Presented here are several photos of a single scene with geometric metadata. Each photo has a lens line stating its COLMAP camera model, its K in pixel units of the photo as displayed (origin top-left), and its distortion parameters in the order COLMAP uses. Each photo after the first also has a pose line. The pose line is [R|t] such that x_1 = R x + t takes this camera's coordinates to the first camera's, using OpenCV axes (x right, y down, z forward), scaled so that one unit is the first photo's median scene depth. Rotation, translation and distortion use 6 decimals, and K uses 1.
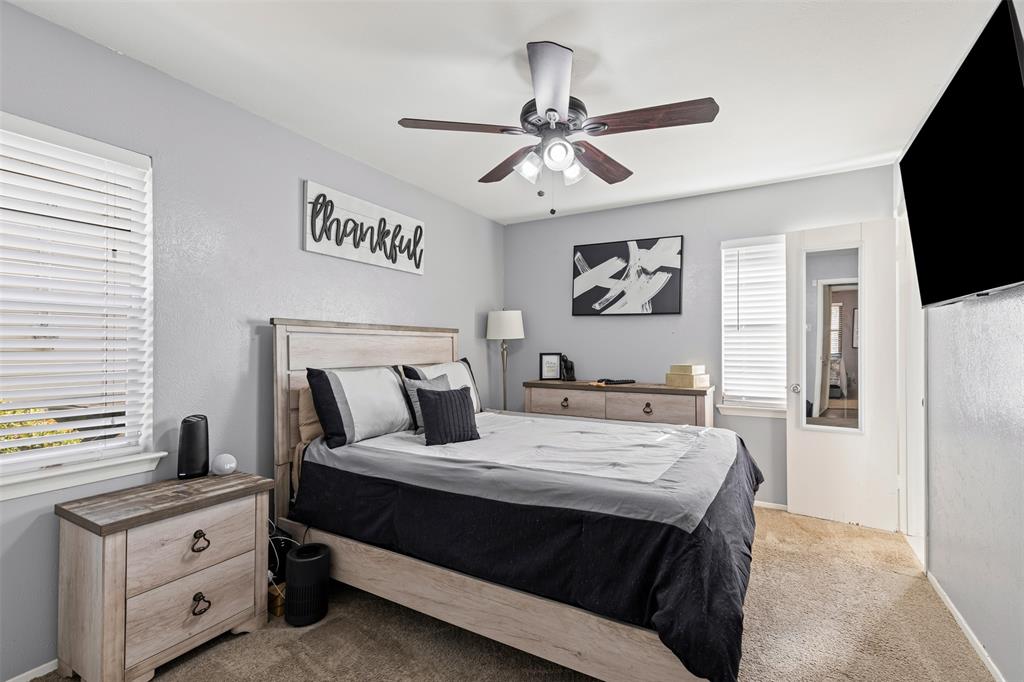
lens RADIAL K [[464.3, 0, 534.3], [0, 464.3, 340.7], [0, 0, 1]] dist [0.007014, -0.000418]
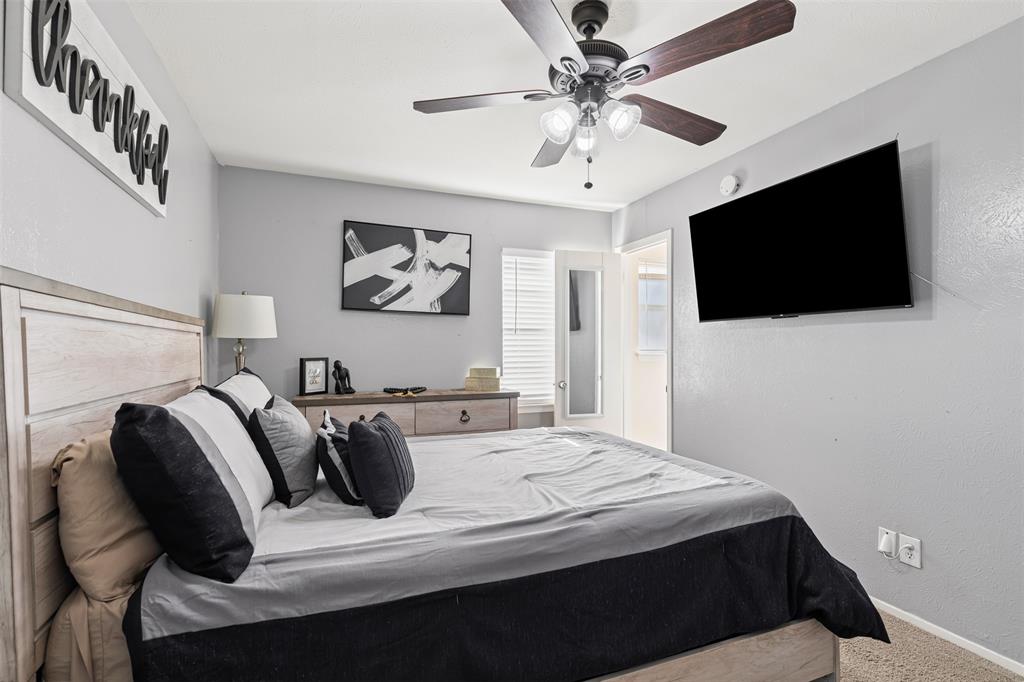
lens RADIAL K [[464.3, 0, 512.1], [0, 464.3, 342.3], [0, 0, 1]] dist [0.007014, -0.000418]
pose [[0.641202, 0.011013, 0.767293, -0.436582], [-0.009869, 0.999933, -0.006105, 0.004265], [-0.767308, -0.003658, 0.641268, 0.370594]]
